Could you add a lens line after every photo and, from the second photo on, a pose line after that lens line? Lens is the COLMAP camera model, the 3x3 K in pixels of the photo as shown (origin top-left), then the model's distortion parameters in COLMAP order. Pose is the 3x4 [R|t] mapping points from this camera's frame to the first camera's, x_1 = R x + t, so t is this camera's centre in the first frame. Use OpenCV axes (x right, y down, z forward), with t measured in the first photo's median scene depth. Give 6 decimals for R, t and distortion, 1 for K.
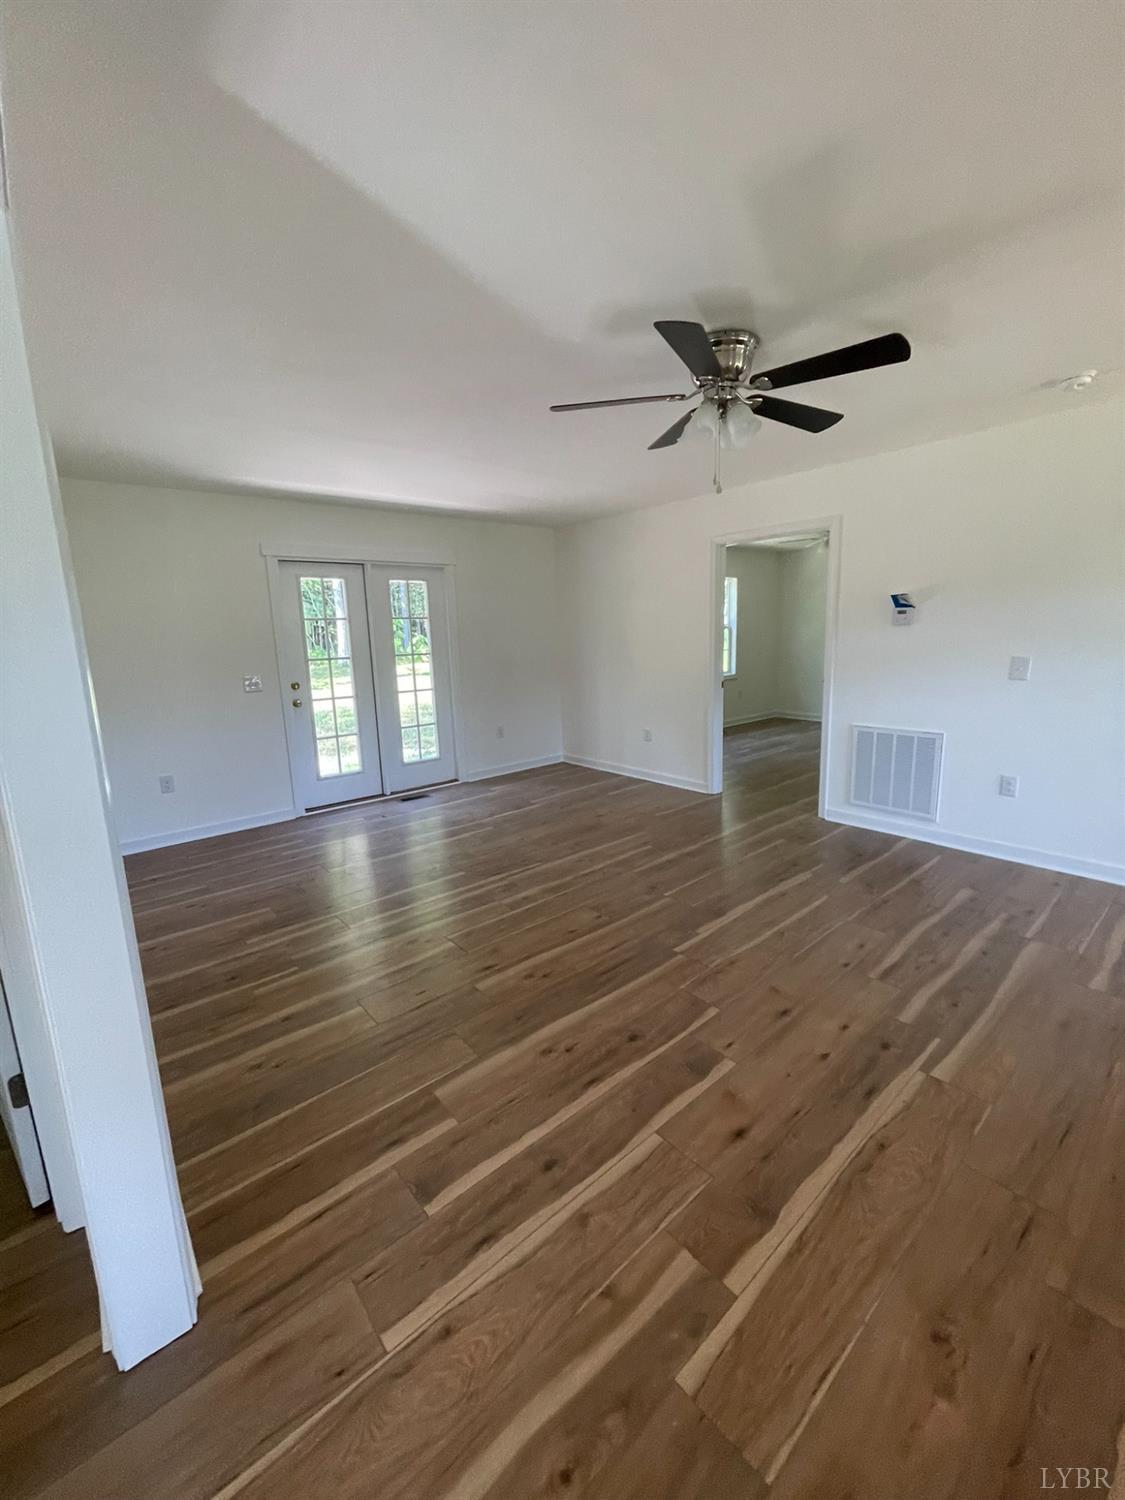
lens RADIAL K [[606.4, 0, 571.0], [0, 606.4, 738.4], [0, 0, 1]] dist [-0.000623, 0.000198]
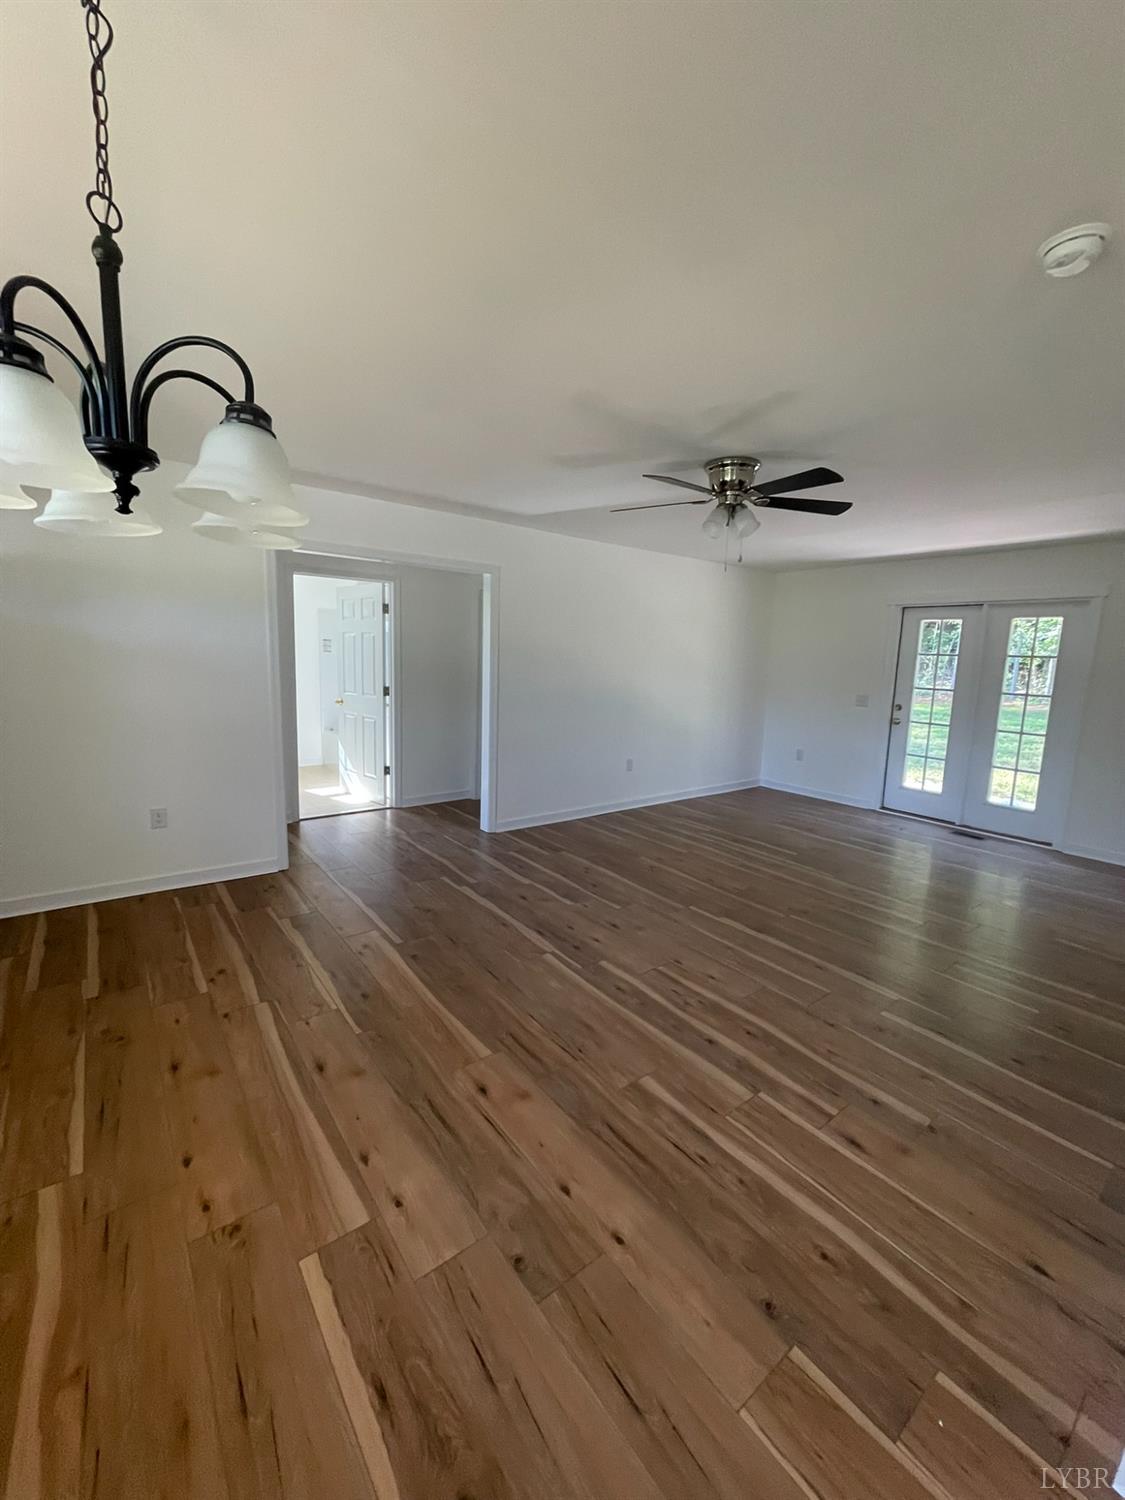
lens RADIAL K [[606.4, 0, 571.0], [0, 606.4, 738.4], [0, 0, 1]] dist [-0.000623, 0.000198]
pose [[-0.051292, 0.169315, -0.984226, 1.373847], [-0.205803, 0.962579, 0.176316, -0.182051], [0.977248, 0.211601, -0.014527, 0.646883]]
